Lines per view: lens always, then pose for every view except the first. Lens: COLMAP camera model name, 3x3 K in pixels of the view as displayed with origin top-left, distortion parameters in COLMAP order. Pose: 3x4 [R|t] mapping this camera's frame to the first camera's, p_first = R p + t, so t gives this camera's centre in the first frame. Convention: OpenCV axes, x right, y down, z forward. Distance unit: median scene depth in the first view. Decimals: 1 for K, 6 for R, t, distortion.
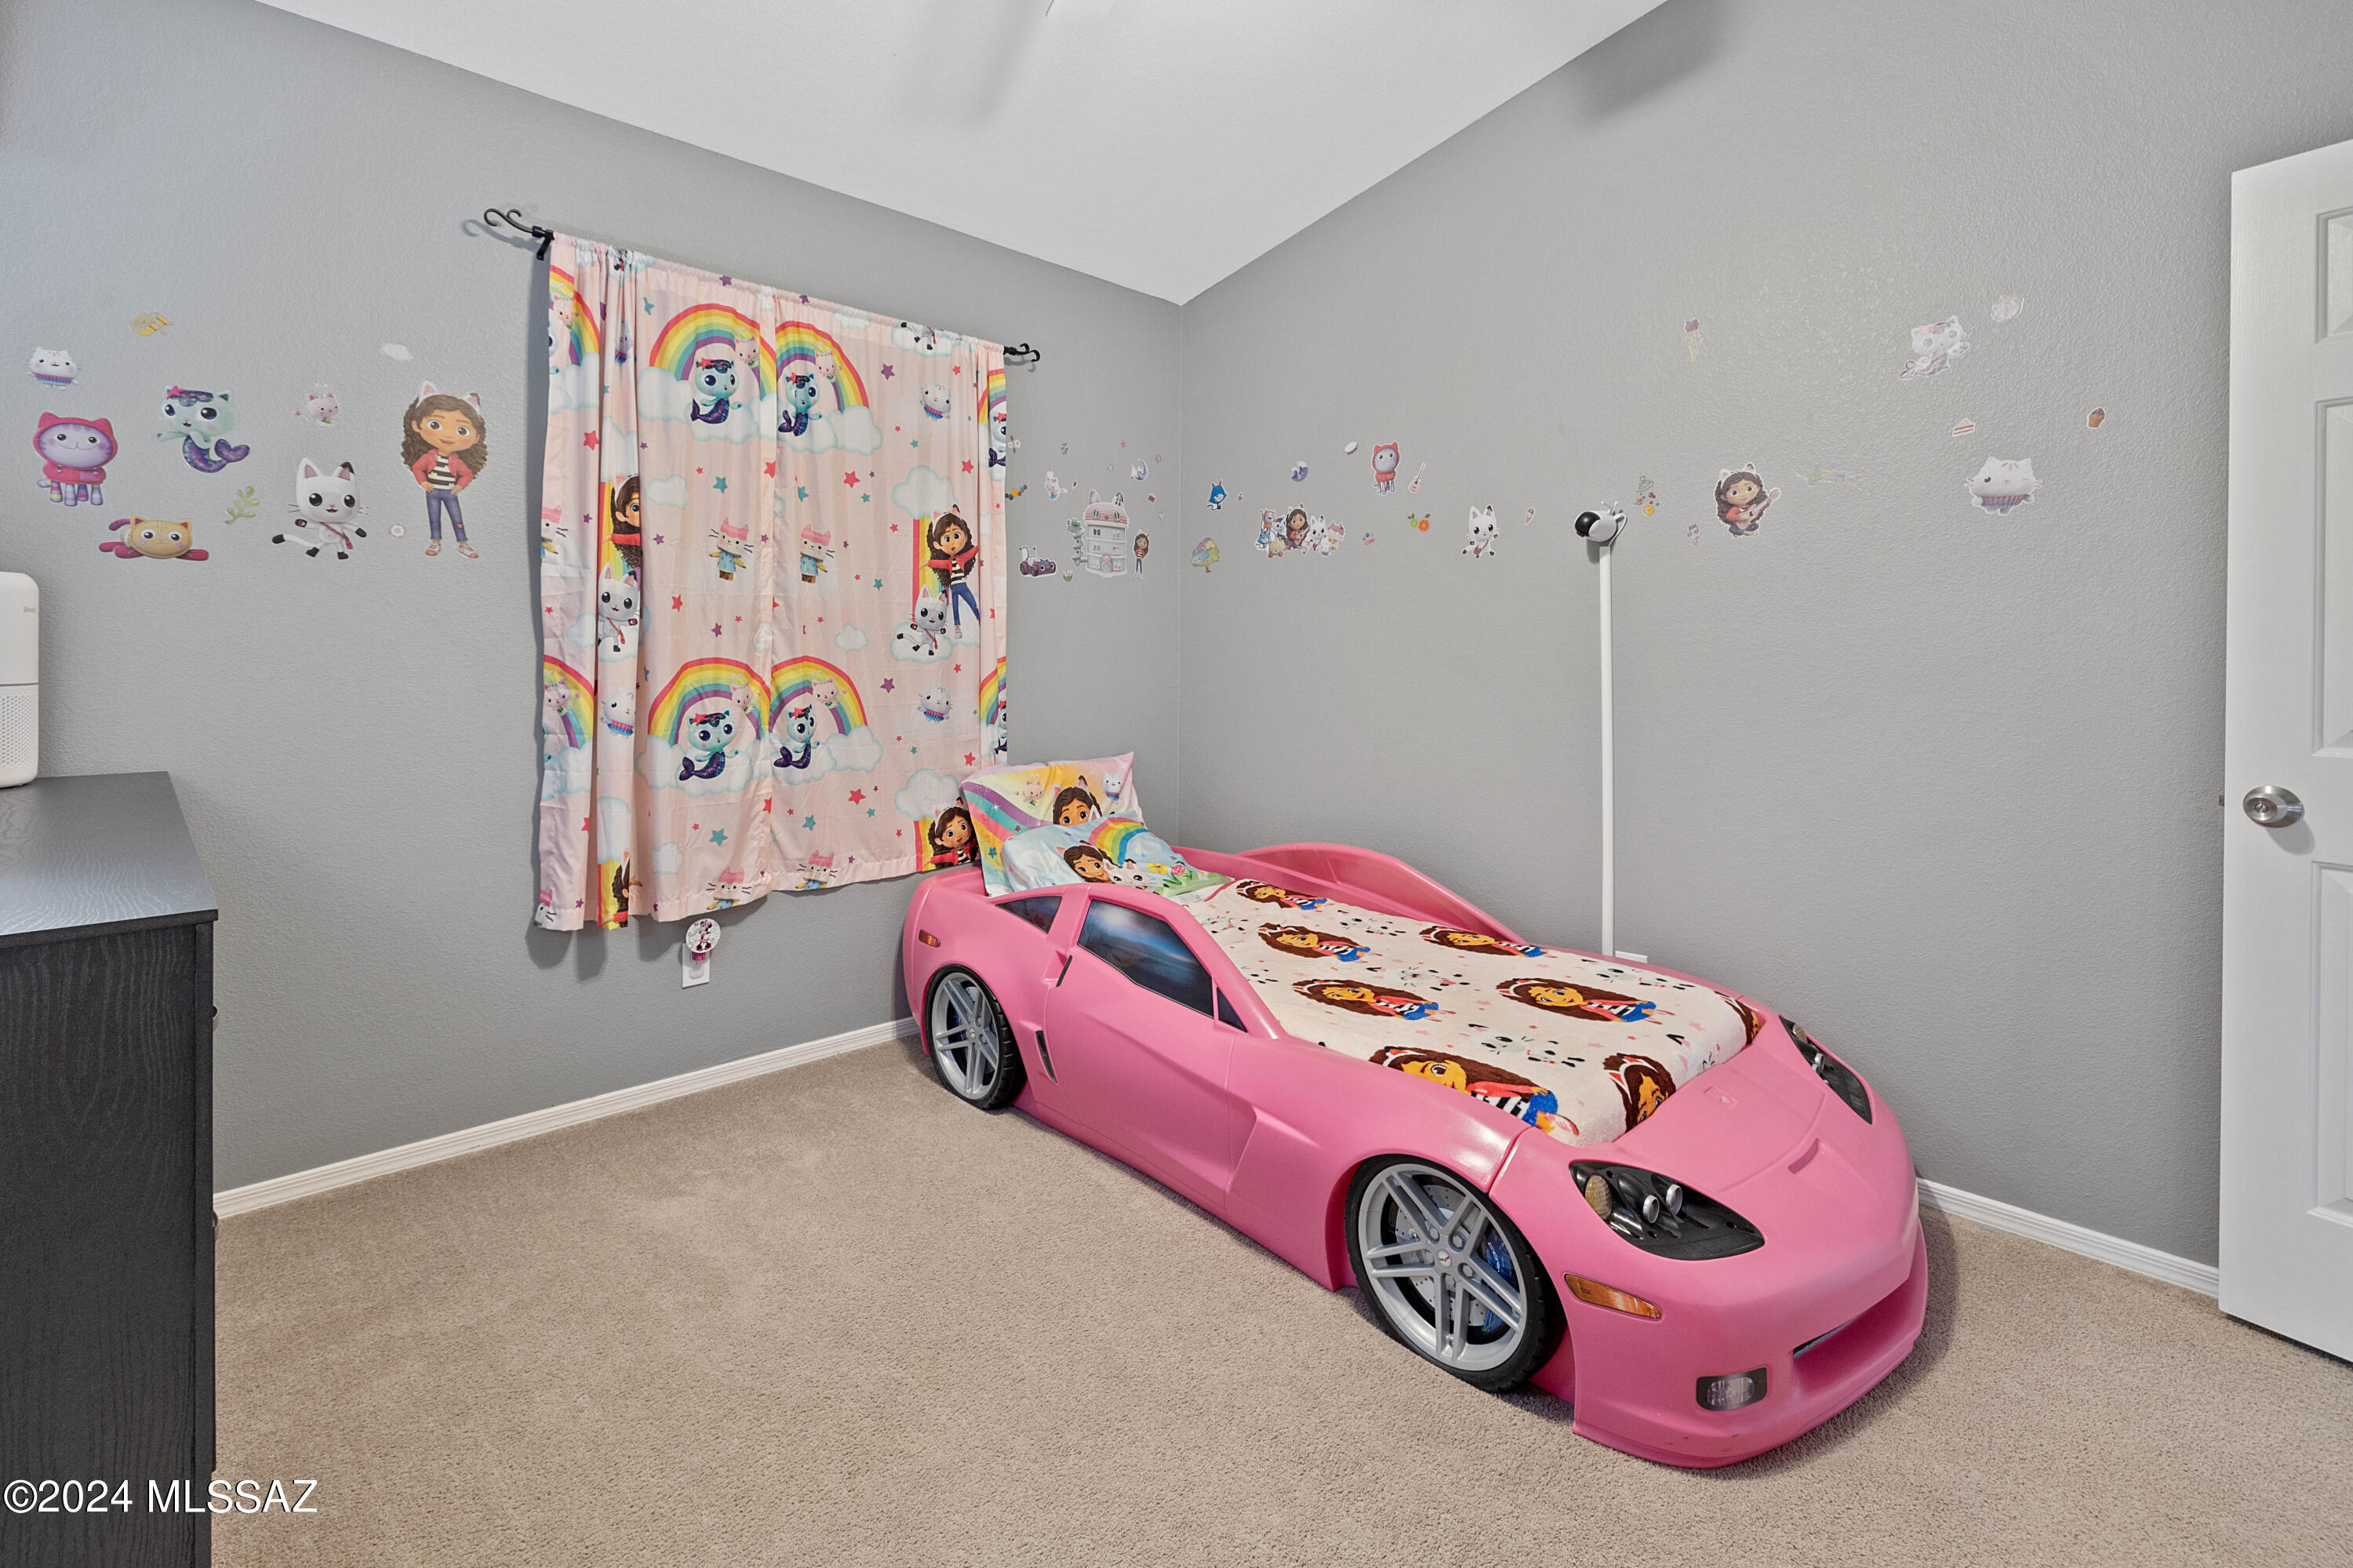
lens RADIAL K [[1028.3, 0, 1177.0], [0, 1028.3, 634.5], [0, 0, 1]] dist [-0.000639, -0.000190]
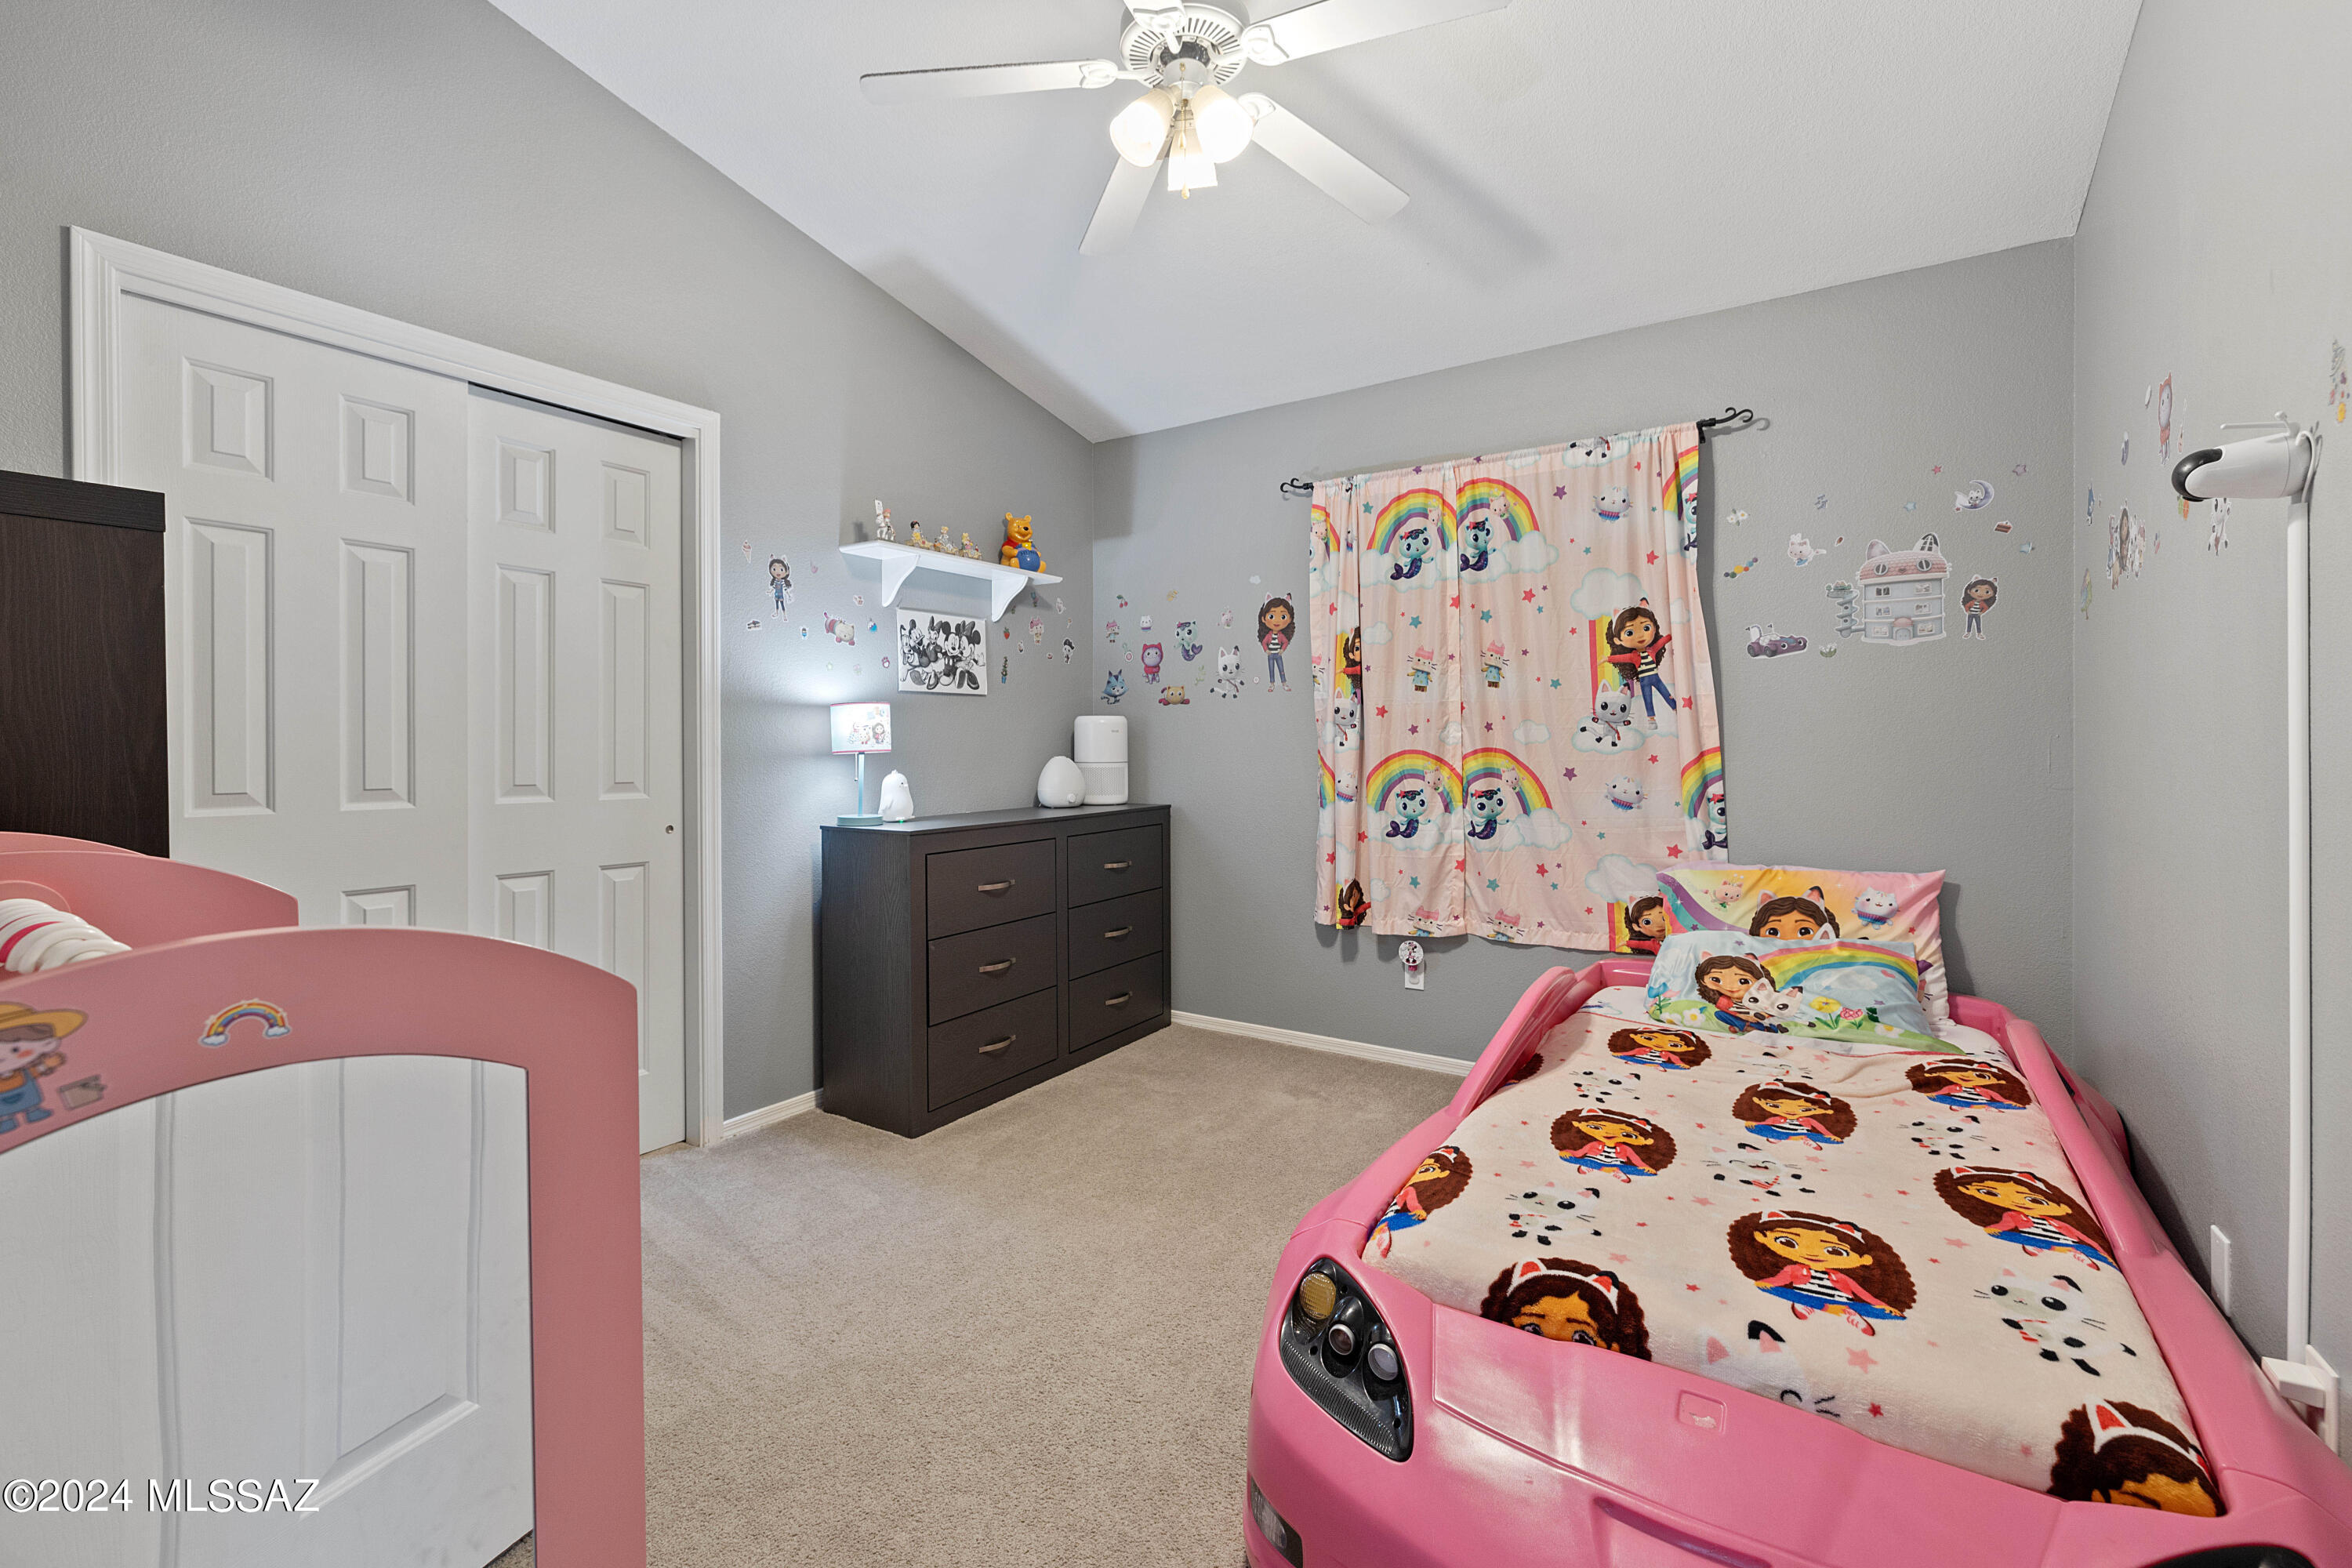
lens RADIAL K [[1001.2, 0, 1180.7], [0, 1001.2, 728.0], [0, 0, 1]] dist [-0.000598, -0.000070]
pose [[0.242102, -0.030128, -0.969783, 0.737620], [0.022962, 0.999416, -0.025316, 0.019688], [0.969979, -0.016139, 0.242653, 0.369639]]
